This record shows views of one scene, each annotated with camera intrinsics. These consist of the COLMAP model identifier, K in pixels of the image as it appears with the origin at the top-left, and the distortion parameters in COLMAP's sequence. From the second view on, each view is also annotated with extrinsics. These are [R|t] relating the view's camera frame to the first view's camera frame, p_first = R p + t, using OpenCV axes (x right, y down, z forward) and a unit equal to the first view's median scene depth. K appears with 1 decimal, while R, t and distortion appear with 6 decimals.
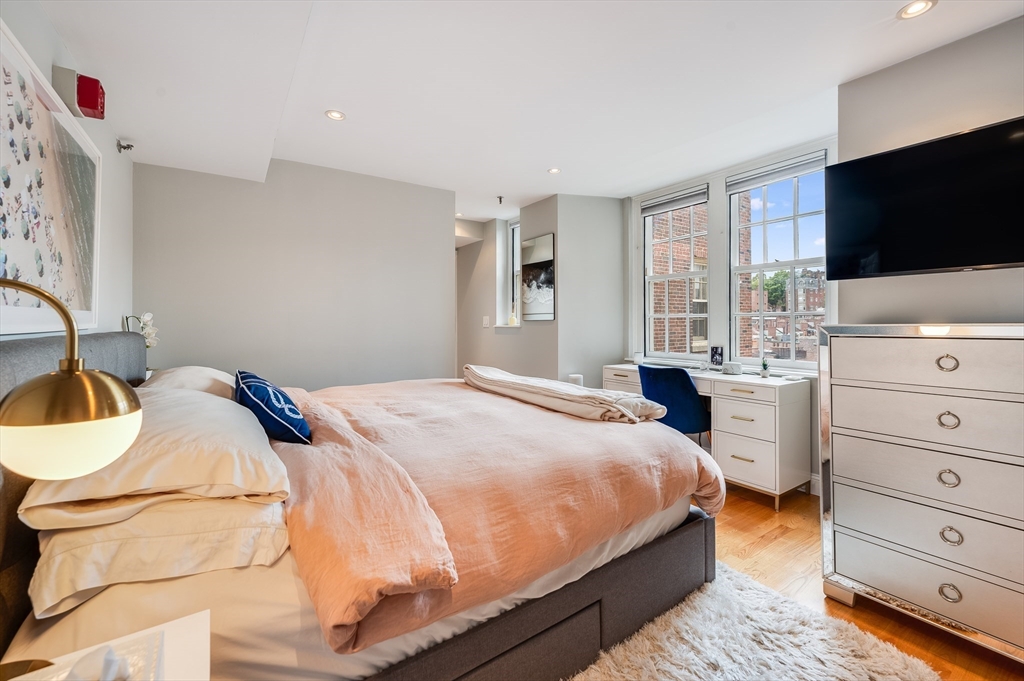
lens RADIAL K [[417.9, 0, 514.5], [0, 417.9, 324.2], [0, 0, 1]] dist [-0.001226, 0.000150]
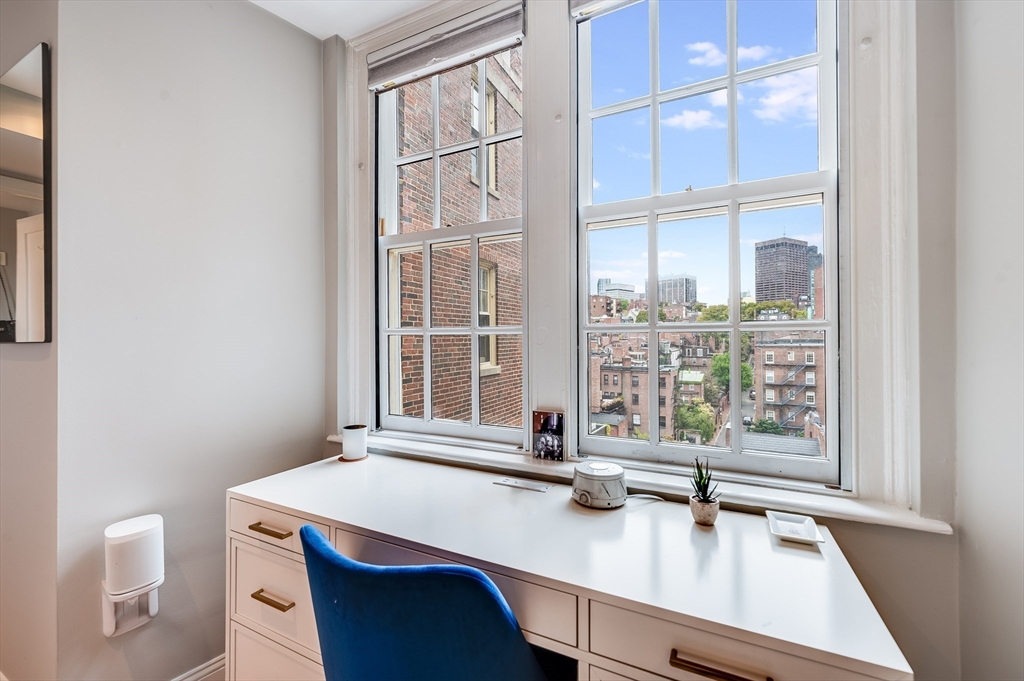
lens RADIAL K [[406.4, 0, 511.8], [0, 406.4, 337.7], [0, 0, 1]] dist [-0.000179, 0.000149]
pose [[0.871918, -0.001814, 0.489649, 0.237347], [0.003547, 0.999990, -0.002612, -0.011831], [-0.489639, 0.004014, 0.871916, 0.600727]]
